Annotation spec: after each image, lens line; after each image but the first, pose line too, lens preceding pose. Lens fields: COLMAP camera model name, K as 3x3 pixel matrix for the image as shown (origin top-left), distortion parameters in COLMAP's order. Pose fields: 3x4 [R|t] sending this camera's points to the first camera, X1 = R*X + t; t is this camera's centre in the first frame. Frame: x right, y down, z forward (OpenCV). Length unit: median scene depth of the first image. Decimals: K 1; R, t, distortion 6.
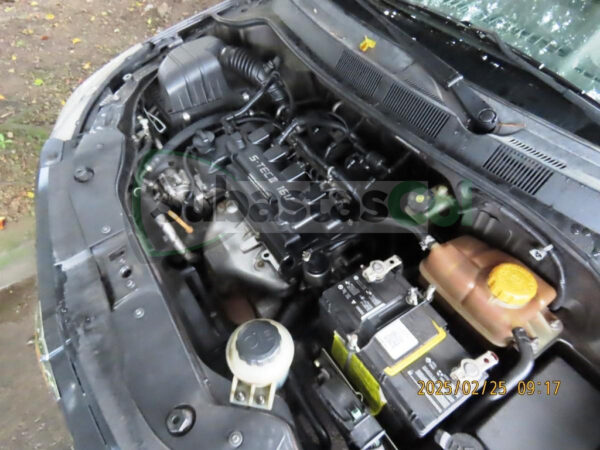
lens RADIAL K [[380.1, 0, 300.0], [0, 380.1, 225.0], [0, 0, 1]] dist [-0.006132, -0.000294]
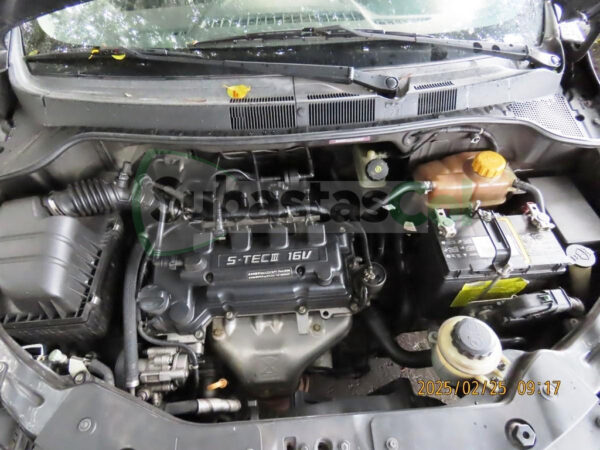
lens RADIAL K [[380.1, 0, 300.0], [0, 380.1, 225.0], [0, 0, 1]] dist [-0.006132, -0.000294]
pose [[0.479247, -0.691951, 0.539931, -0.628445], [0.678717, 0.682223, 0.271873, -0.493480], [-0.556476, 0.236167, 0.796592, 0.270805]]
